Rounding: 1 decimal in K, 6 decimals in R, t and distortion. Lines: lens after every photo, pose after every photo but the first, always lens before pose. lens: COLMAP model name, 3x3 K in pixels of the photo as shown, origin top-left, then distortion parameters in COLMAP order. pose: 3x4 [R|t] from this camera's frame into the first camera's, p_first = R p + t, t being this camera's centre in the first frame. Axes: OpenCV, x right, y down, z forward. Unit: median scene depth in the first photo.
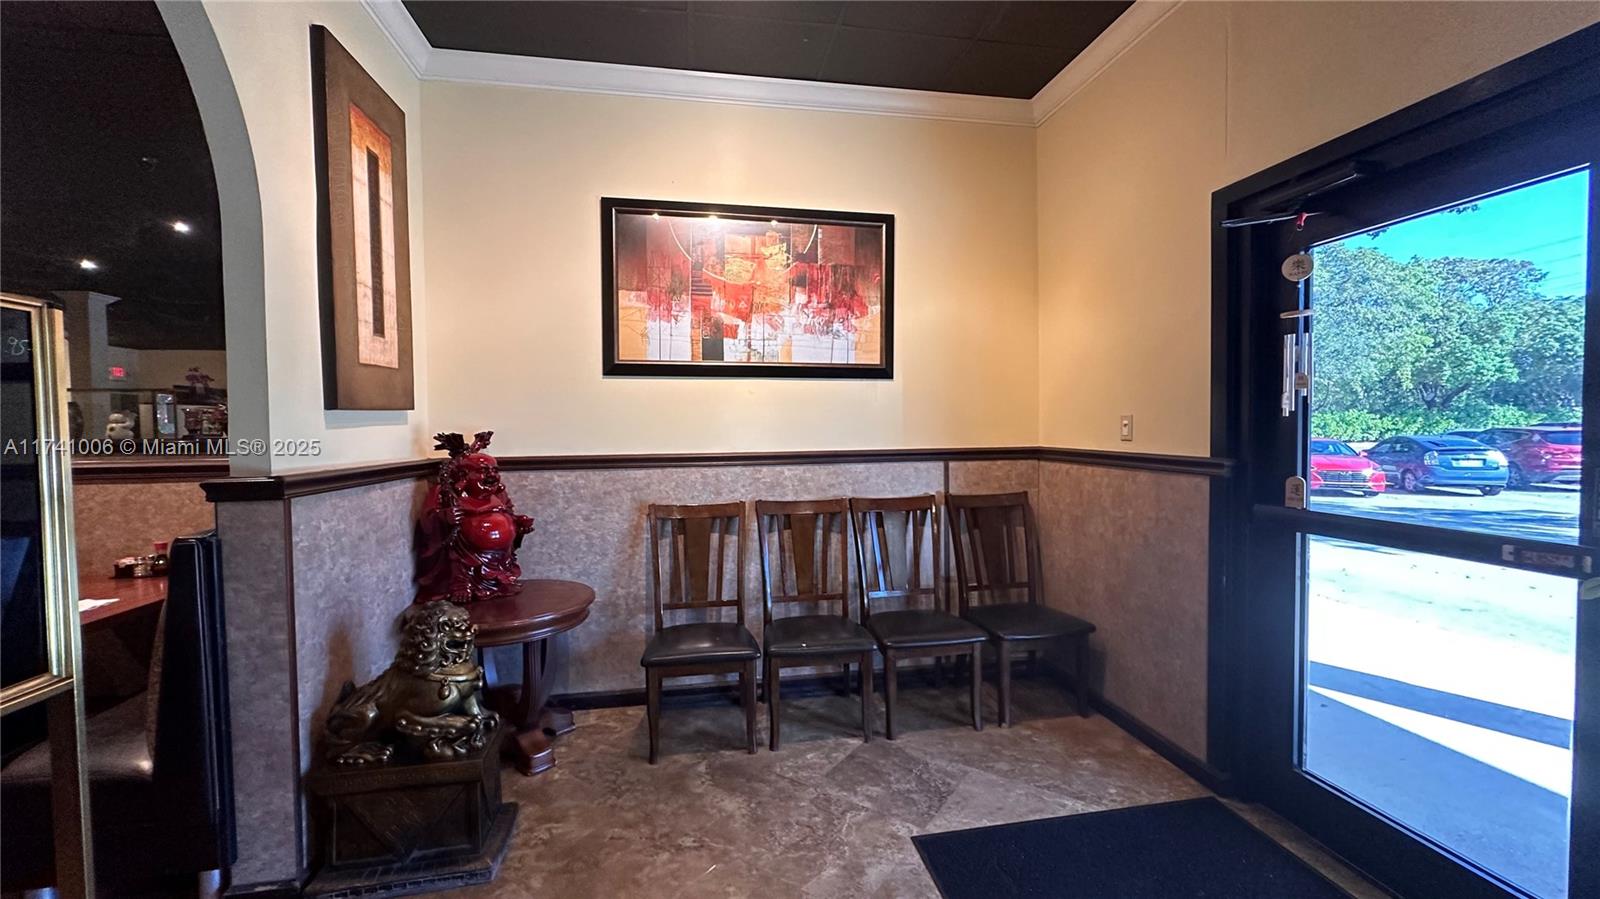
lens RADIAL K [[637.5, 0, 798.5], [0, 637.5, 444.2], [0, 0, 1]] dist [-0.002463, 0.000815]
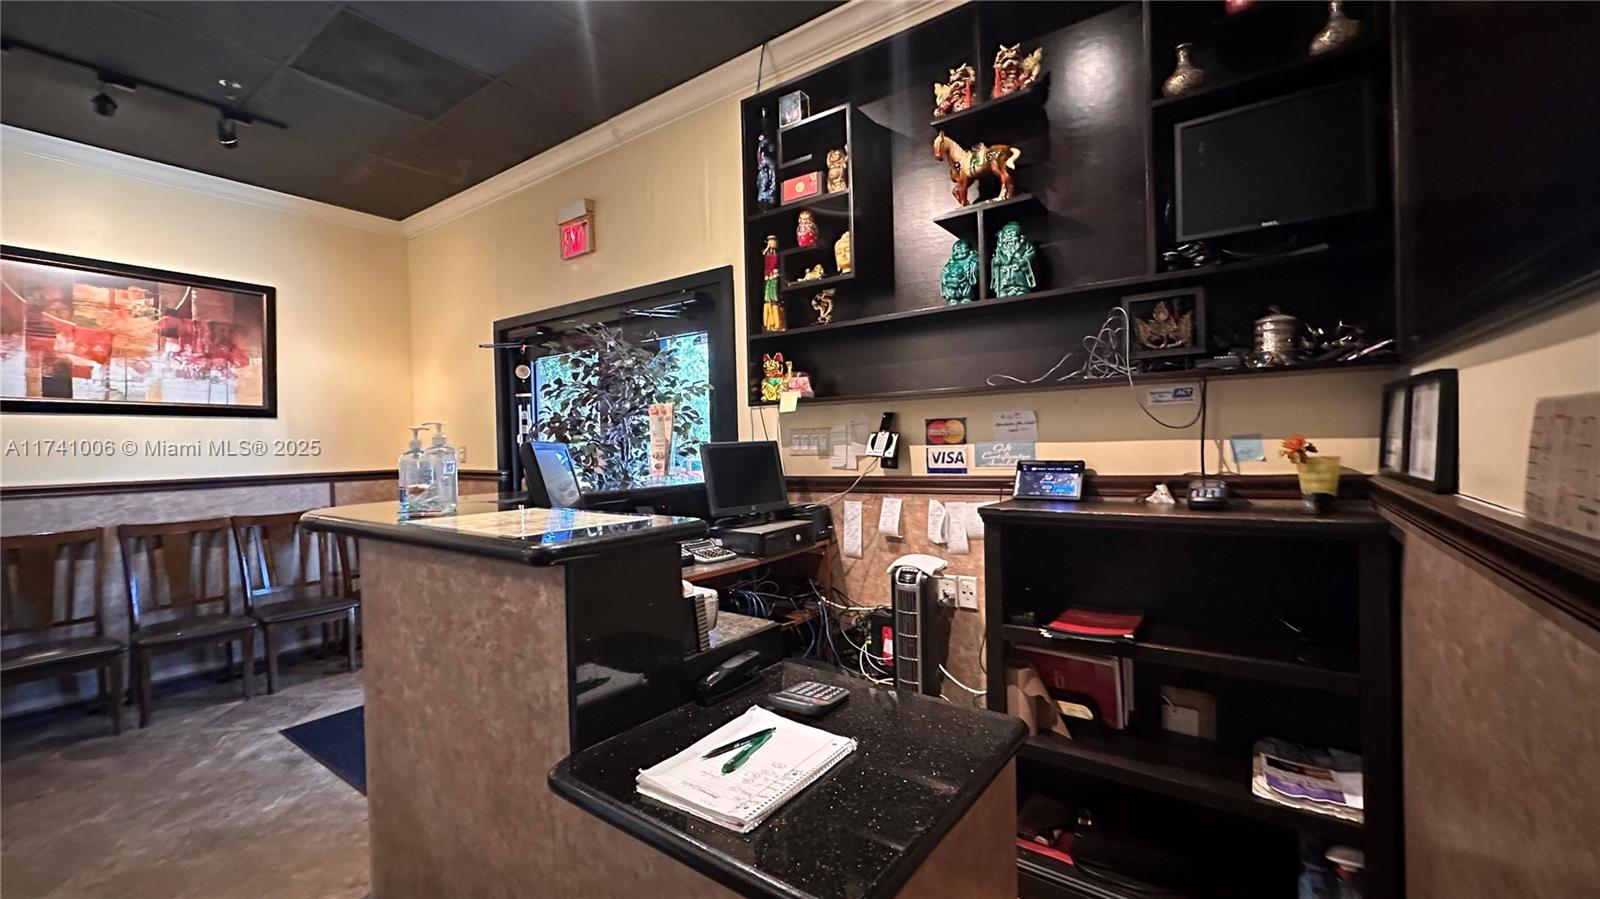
lens RADIAL K [[637.5, 0, 796.8], [0, 637.5, 448.5], [0, 0, 1]] dist [-0.002463, 0.000815]
pose [[0.716330, -0.010290, 0.697686, 0.008248], [0.036677, 0.999064, -0.022922, 0.023296], [-0.696797, 0.042009, 0.716037, -0.616744]]
